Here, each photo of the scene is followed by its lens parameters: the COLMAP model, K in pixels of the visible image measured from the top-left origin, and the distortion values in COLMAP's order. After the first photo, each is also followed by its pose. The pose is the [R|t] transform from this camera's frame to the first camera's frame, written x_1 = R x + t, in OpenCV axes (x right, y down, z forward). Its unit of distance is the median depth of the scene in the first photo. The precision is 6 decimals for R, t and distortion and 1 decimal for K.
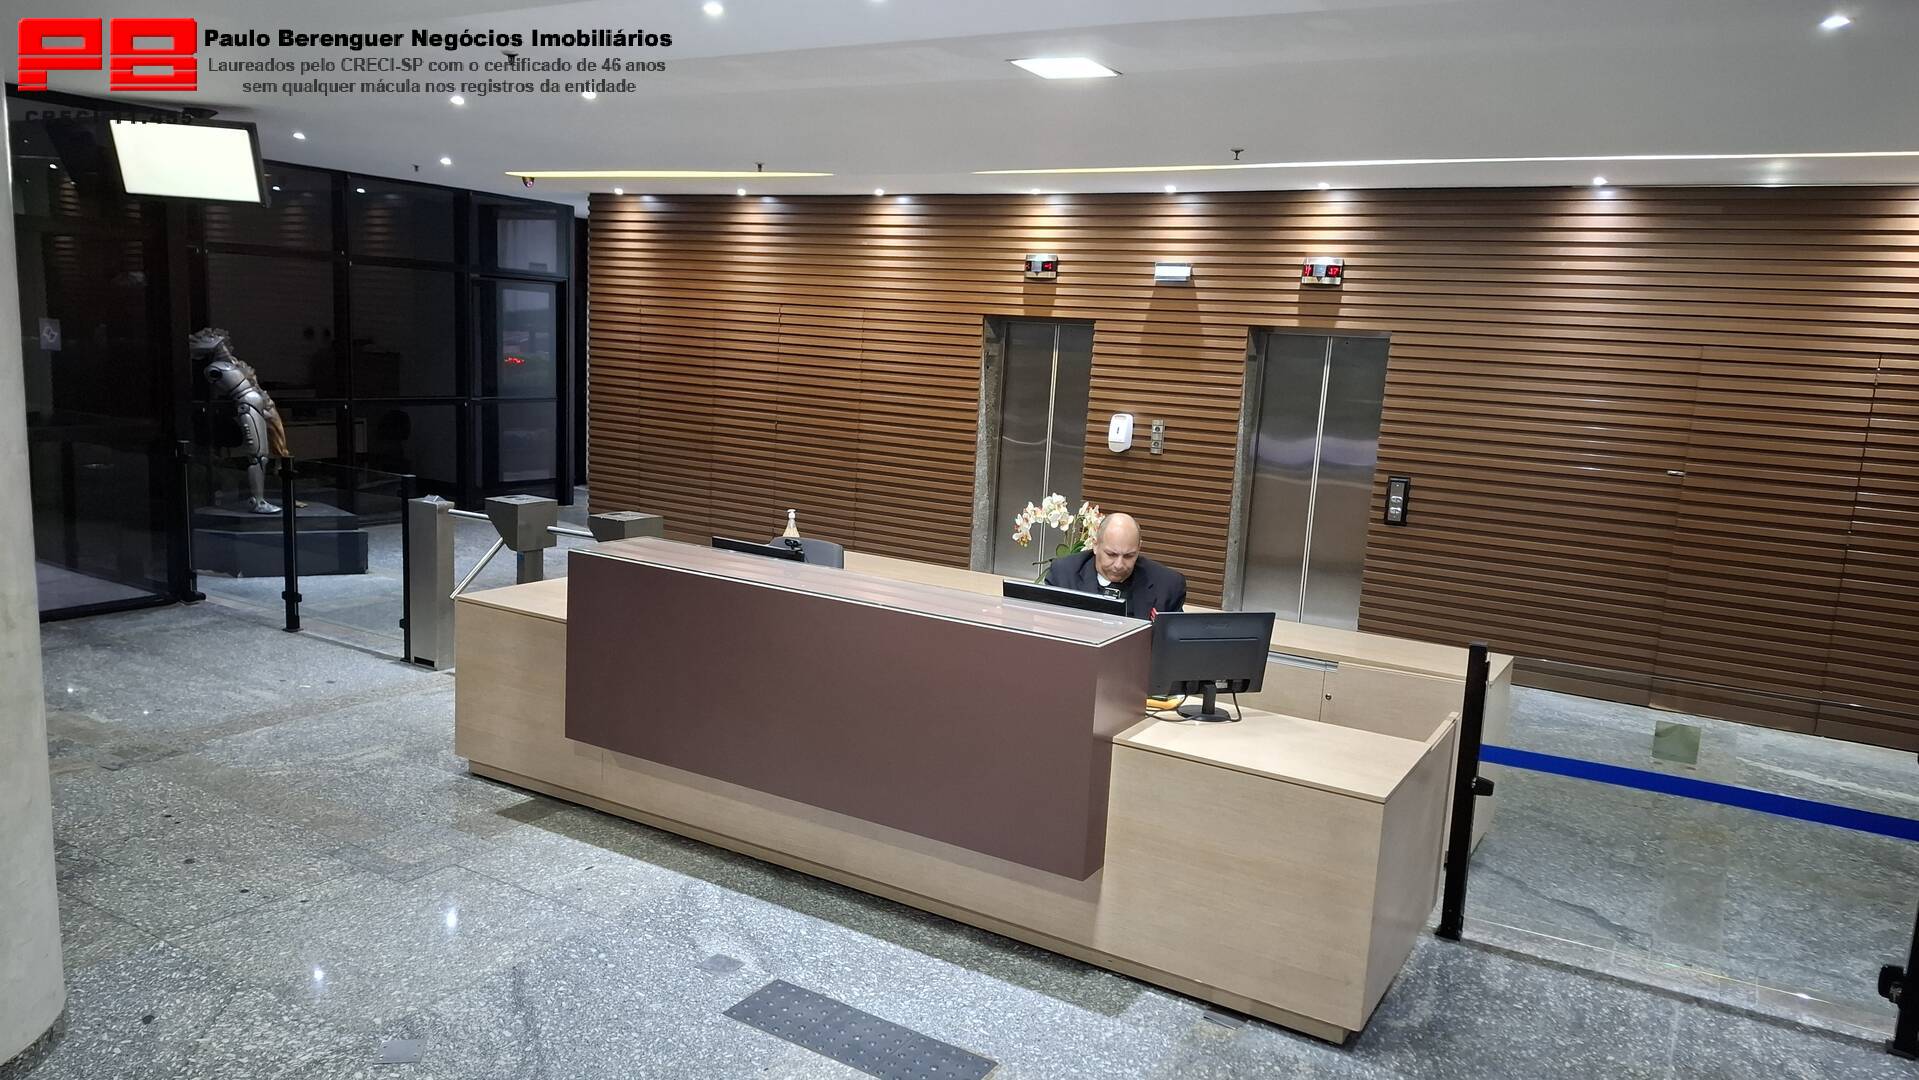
lens RADIAL K [[1328.8, 0, 946.4], [0, 1328.8, 541.7], [0, 0, 1]] dist [0.073620, -0.084651]
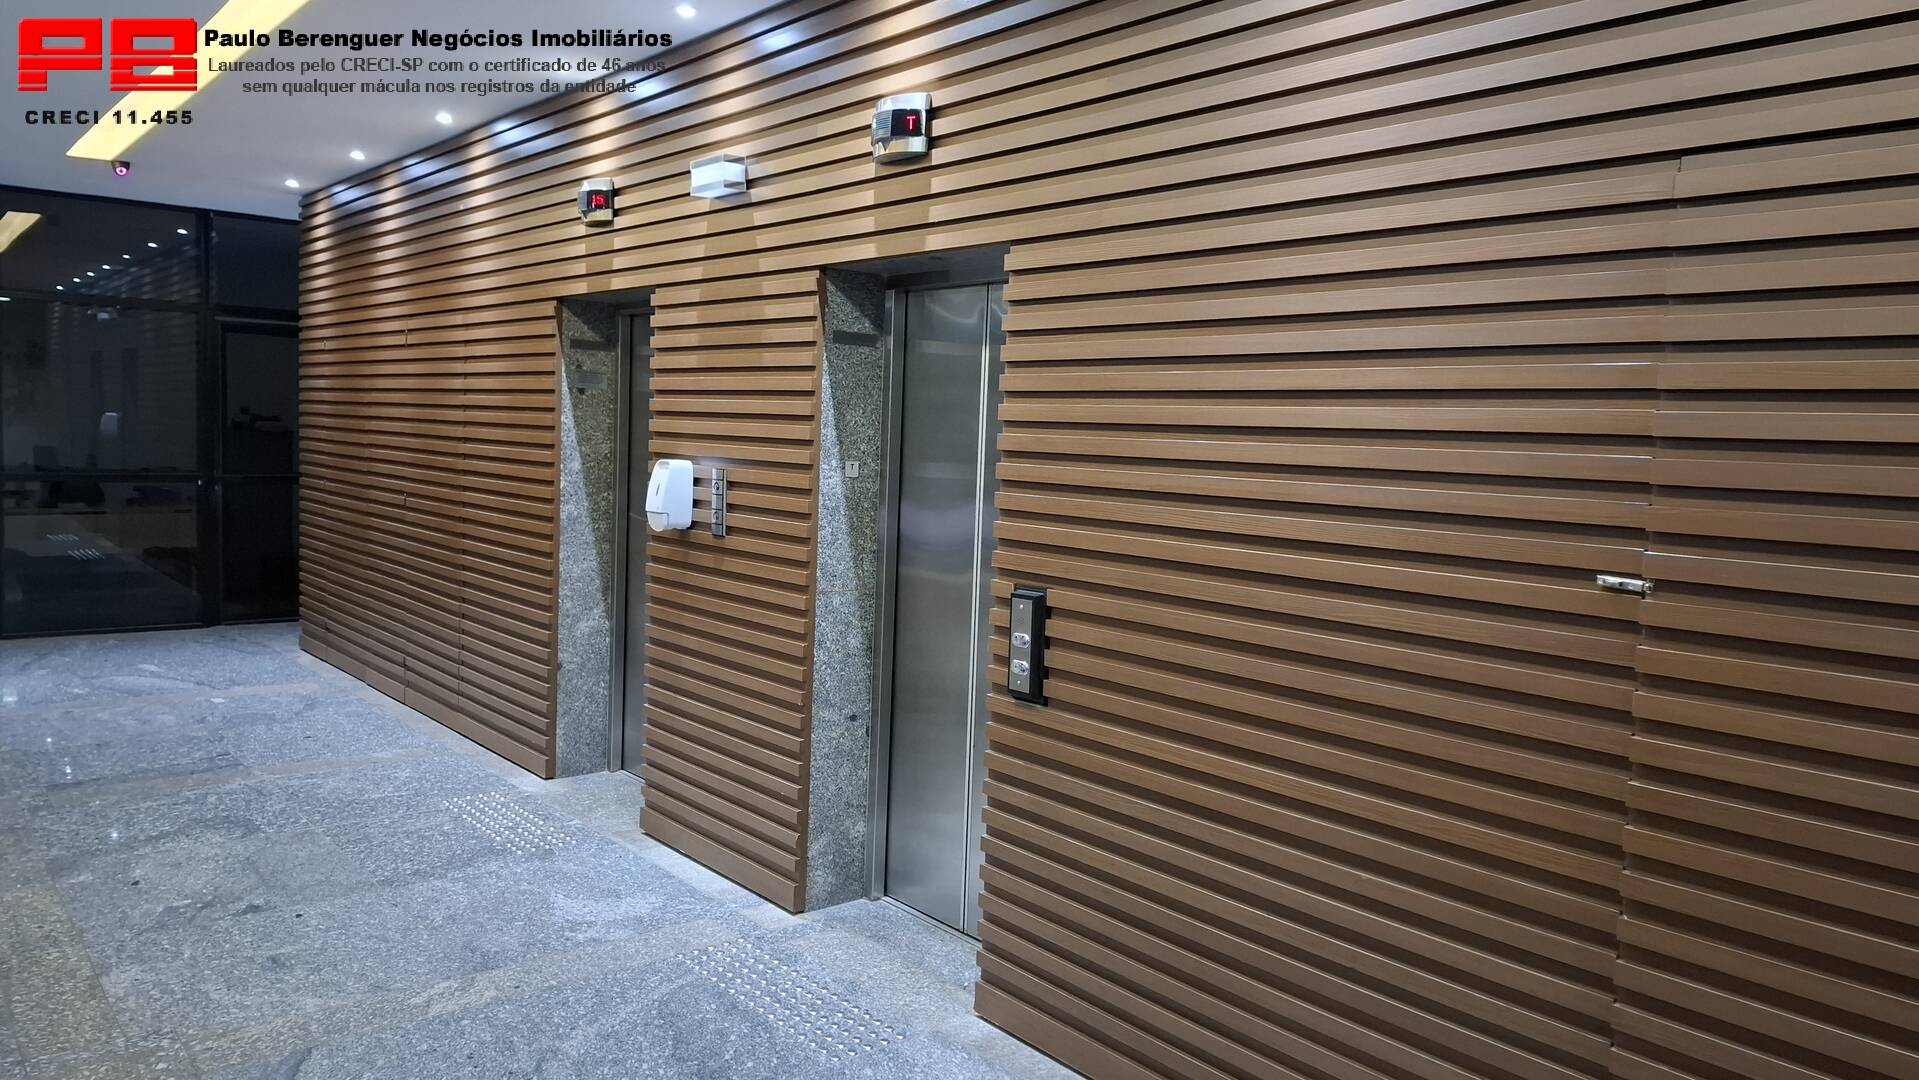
lens RADIAL K [[1348.1, 0, 971.5], [0, 1348.1, 520.4], [0, 0, 1]] dist [0.023512, -0.013177]
pose [[0.942944, -0.001574, -0.332947, 0.460482], [-0.032452, 0.994793, -0.096609, -0.027845], [0.331365, 0.101901, 0.937984, 0.605062]]
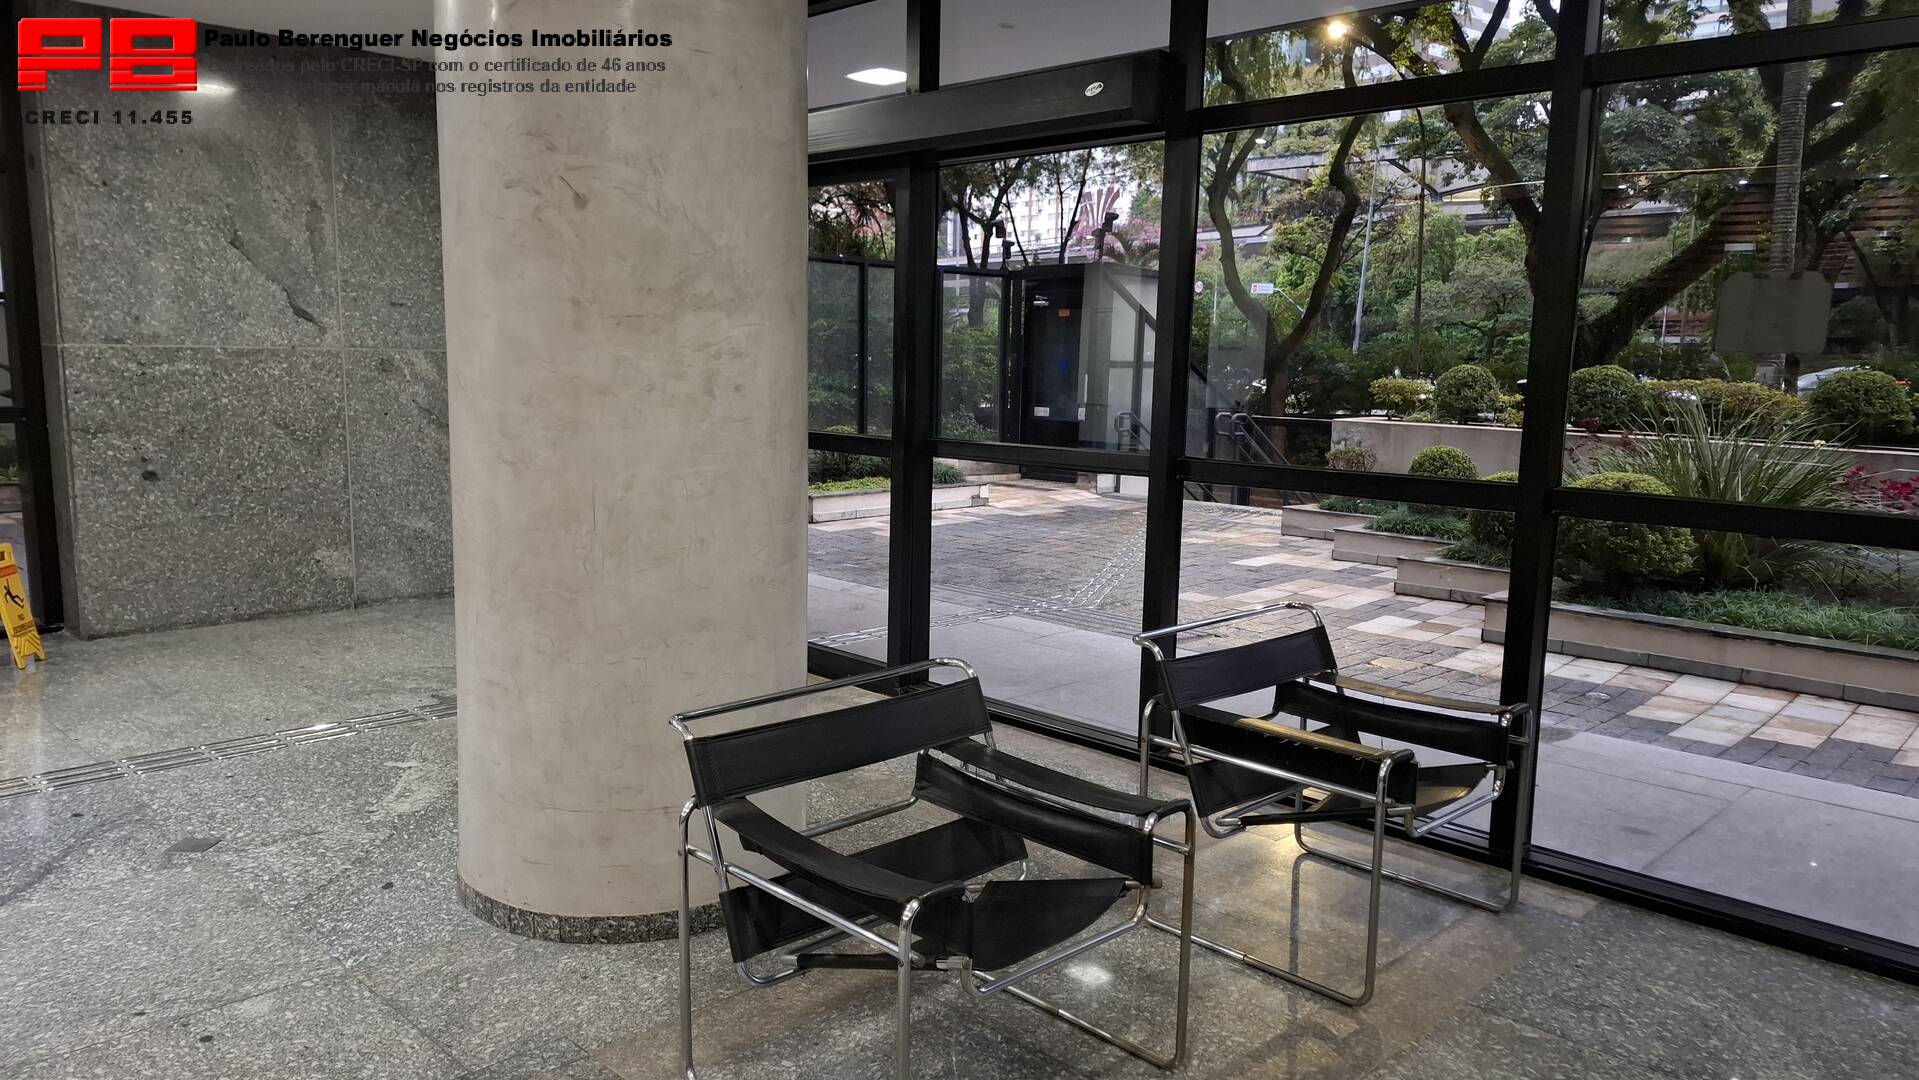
lens RADIAL K [[1328.8, 0, 957.6], [0, 1328.8, 564.2], [0, 0, 1]] dist [0.073620, -0.084651]
pose [[-0.969971, -0.109288, 0.217283, -0.515214], [-0.036292, 0.948394, 0.315011, -0.089688], [-0.240497, 0.297666, -0.923881, 0.755539]]
